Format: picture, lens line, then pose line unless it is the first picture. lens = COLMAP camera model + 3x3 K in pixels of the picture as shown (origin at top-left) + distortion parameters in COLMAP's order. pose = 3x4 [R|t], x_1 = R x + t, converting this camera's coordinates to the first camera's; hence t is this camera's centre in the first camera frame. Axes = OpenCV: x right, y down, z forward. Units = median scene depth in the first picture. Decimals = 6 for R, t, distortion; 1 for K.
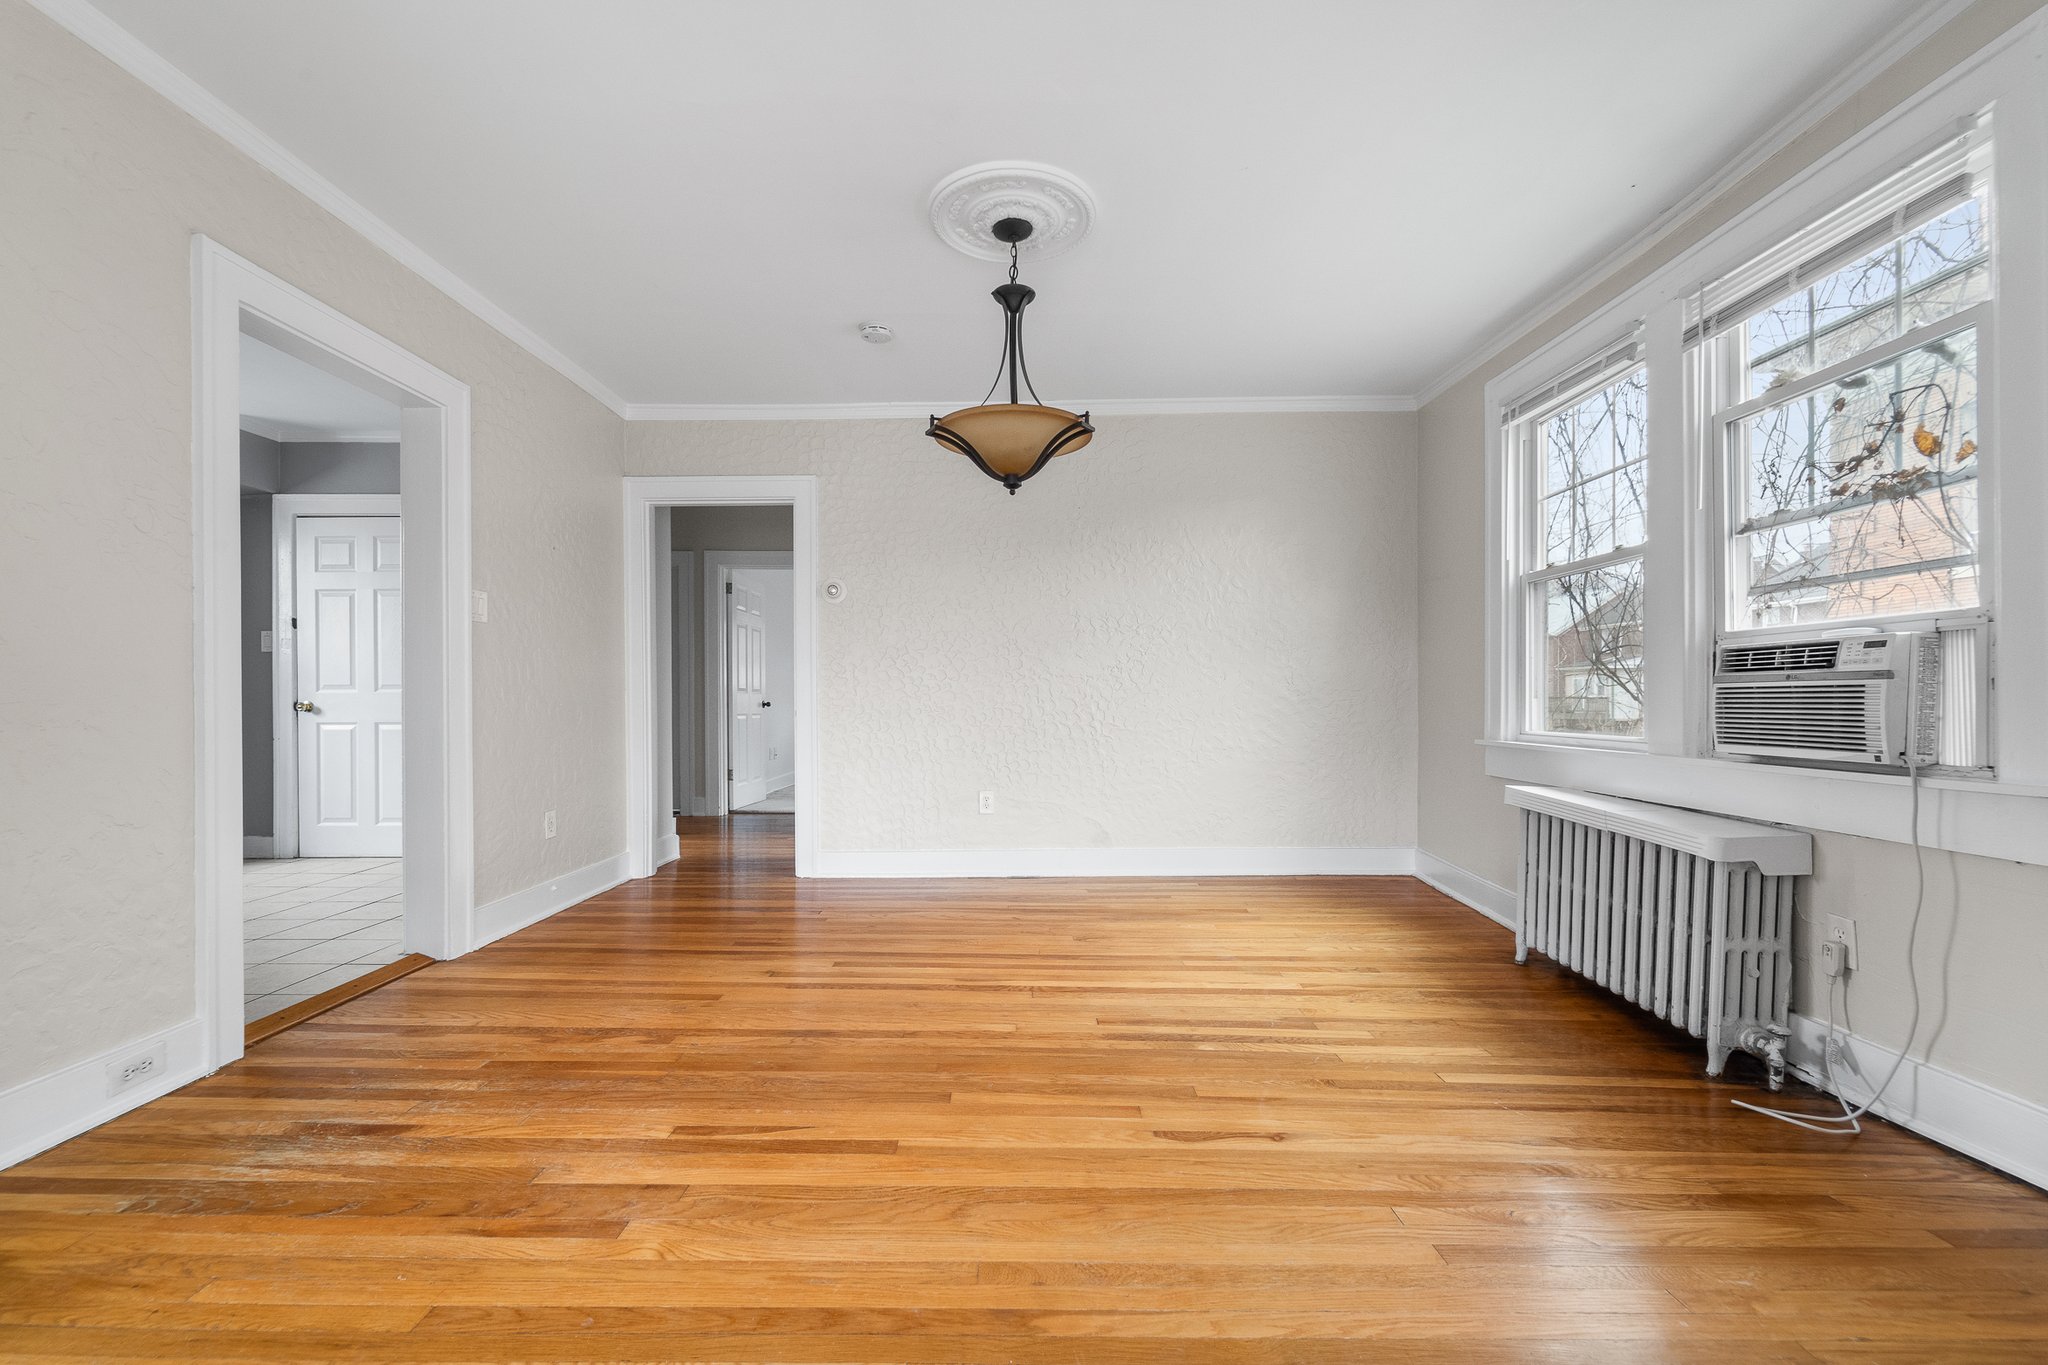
lens RADIAL K [[857.5, 0, 1007.4], [0, 857.5, 703.7], [0, 0, 1]] dist [0.000185, -0.000239]
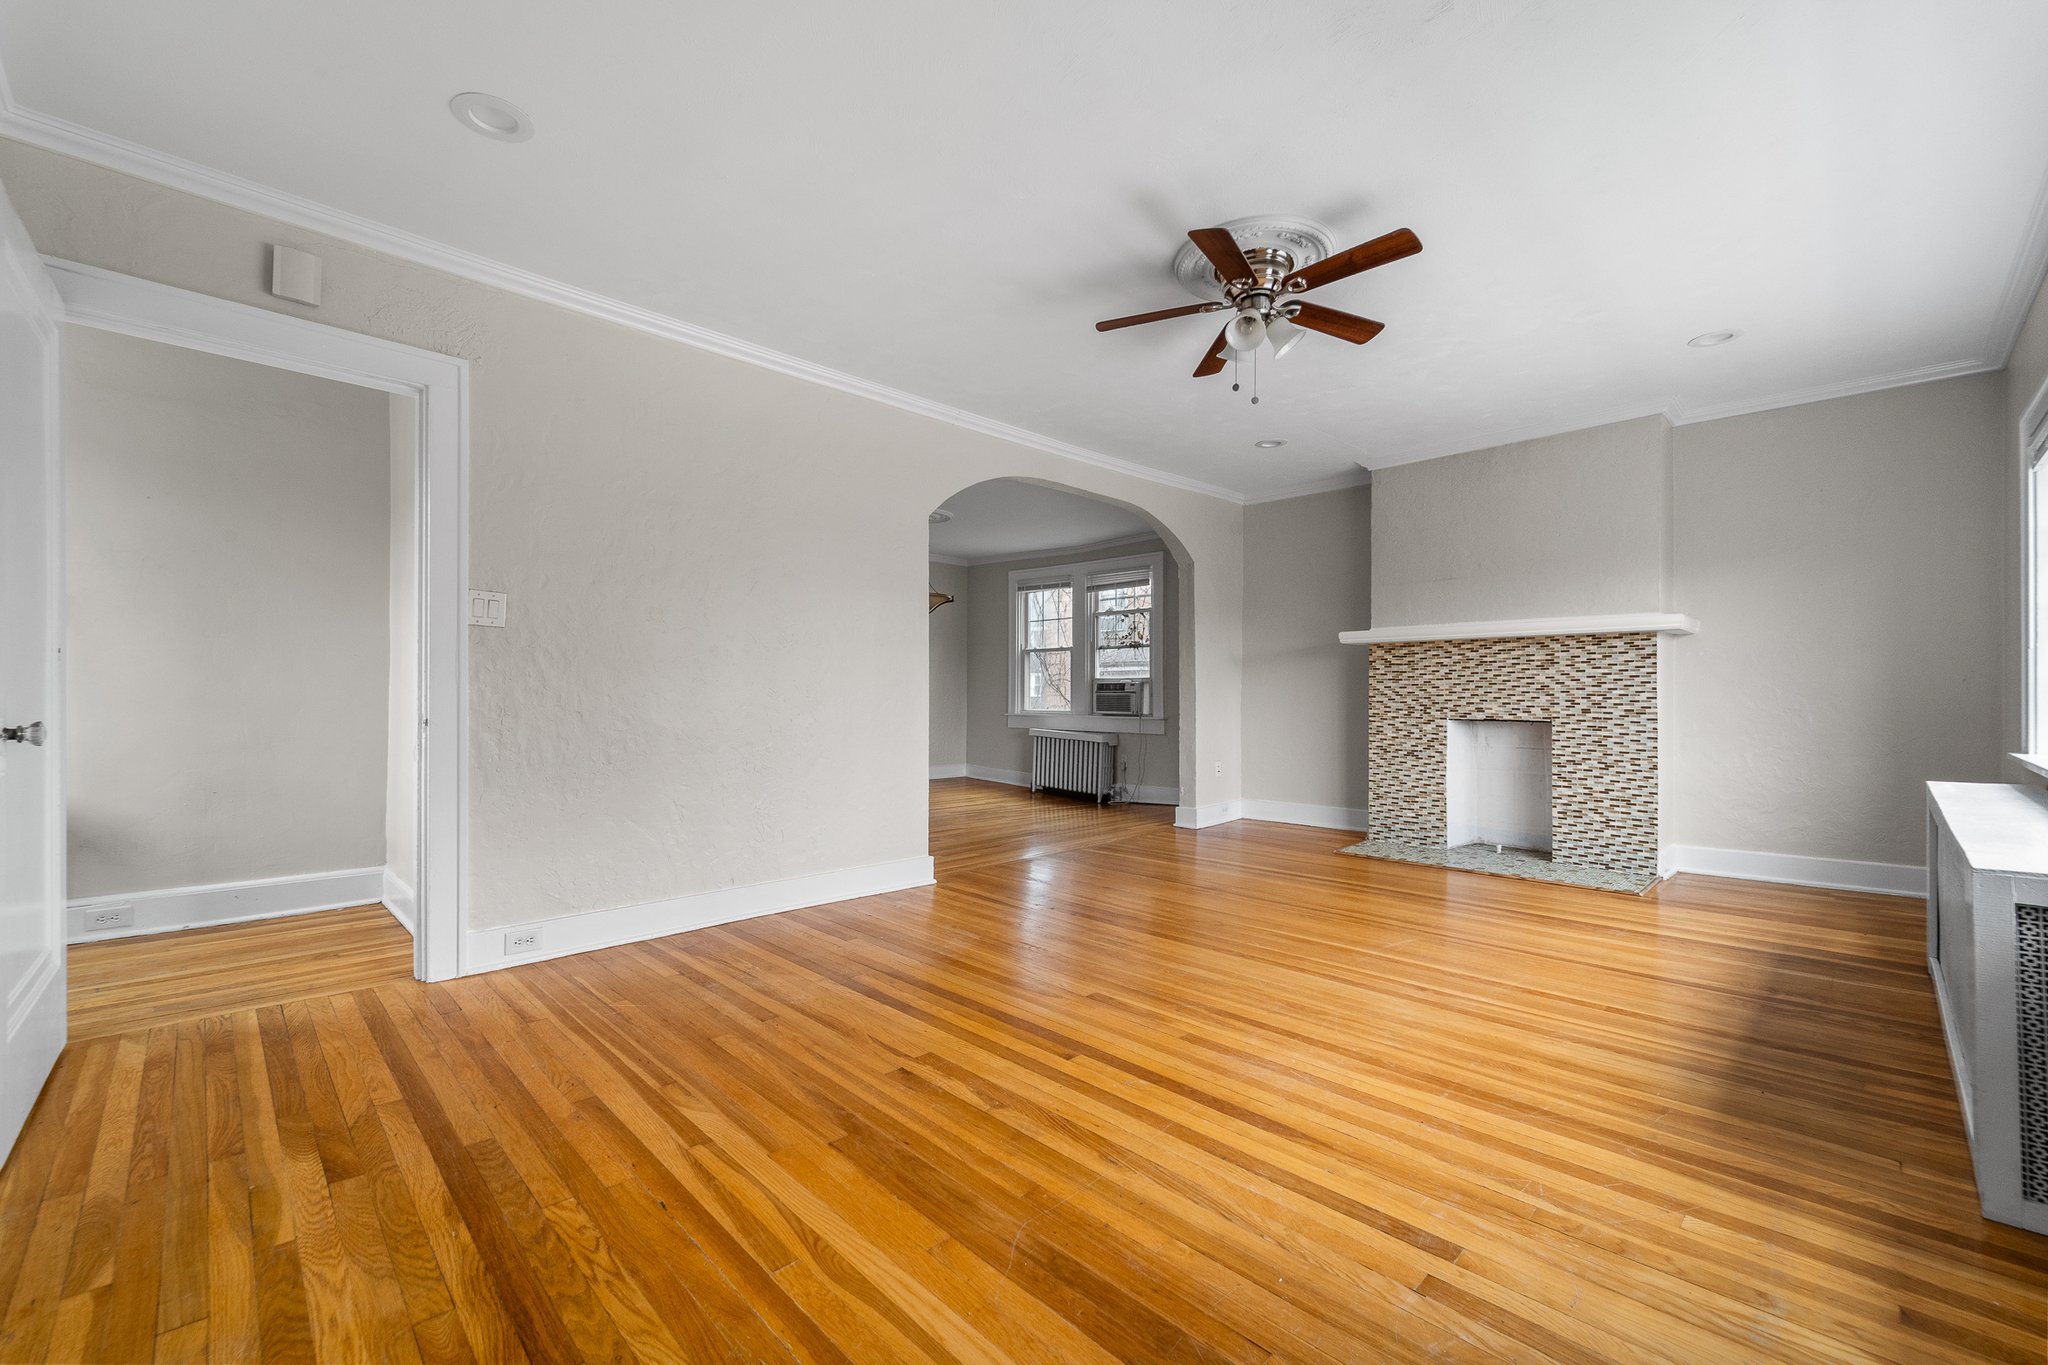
lens RADIAL K [[833.4, 0, 1018.1], [0, 833.4, 683.2], [0, 0, 1]] dist [0.000885, -0.000344]
pose [[0.693347, 0.015019, 0.720447, -1.335567], [-0.003731, 0.999844, -0.017253, -0.004872], [-0.720594, 0.009274, 0.693295, -0.814599]]
